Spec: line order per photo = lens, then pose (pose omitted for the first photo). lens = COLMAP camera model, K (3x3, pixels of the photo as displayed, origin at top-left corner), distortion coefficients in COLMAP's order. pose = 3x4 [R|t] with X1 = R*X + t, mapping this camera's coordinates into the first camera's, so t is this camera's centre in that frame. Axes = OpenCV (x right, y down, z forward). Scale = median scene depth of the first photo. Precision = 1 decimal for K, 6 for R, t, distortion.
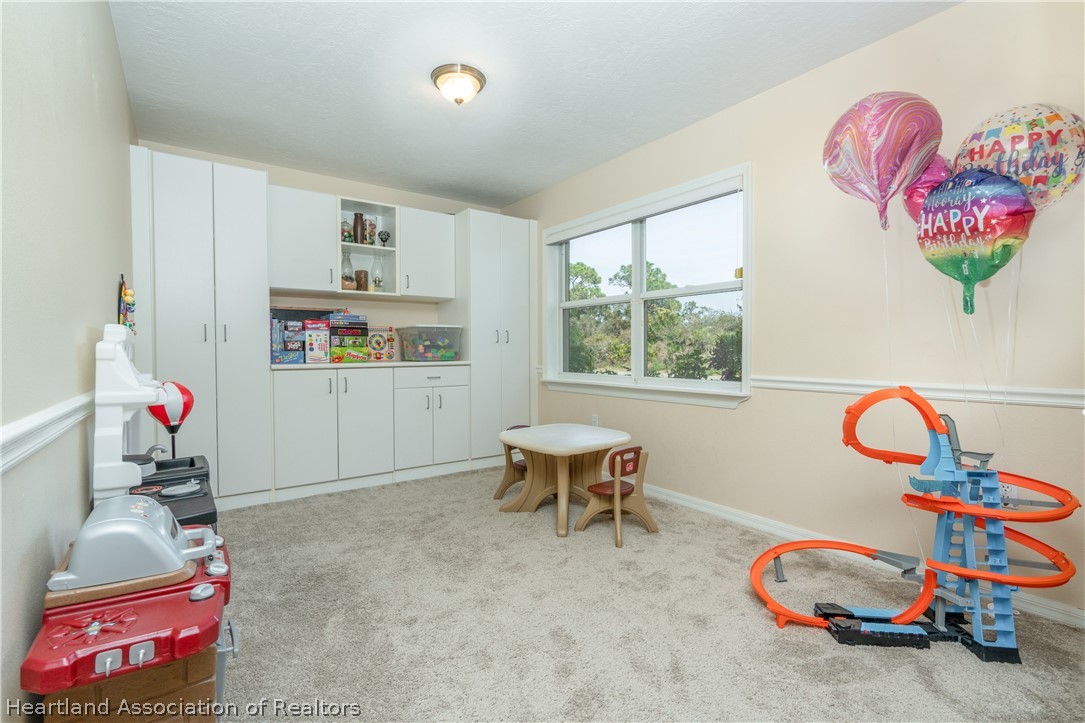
lens RADIAL K [[497.4, 0, 535.3], [0, 497.4, 364.7], [0, 0, 1]] dist [-0.001484, -0.000637]
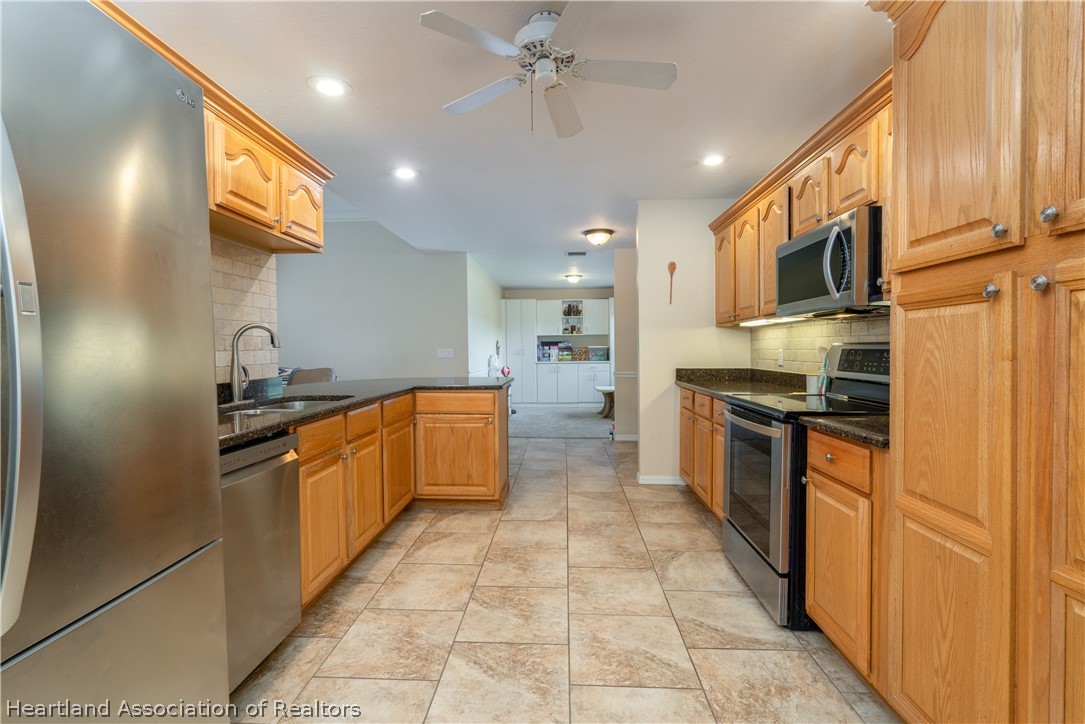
lens RADIAL K [[497.4, 0, 543.4], [0, 497.4, 360.3], [0, 0, 1]] dist [-0.001484, -0.000637]
pose [[0.794393, 0.010908, -0.607306, 1.186158], [-0.008984, 0.999940, 0.006208, -0.024472], [0.607337, 0.000524, 0.794444, -1.229640]]
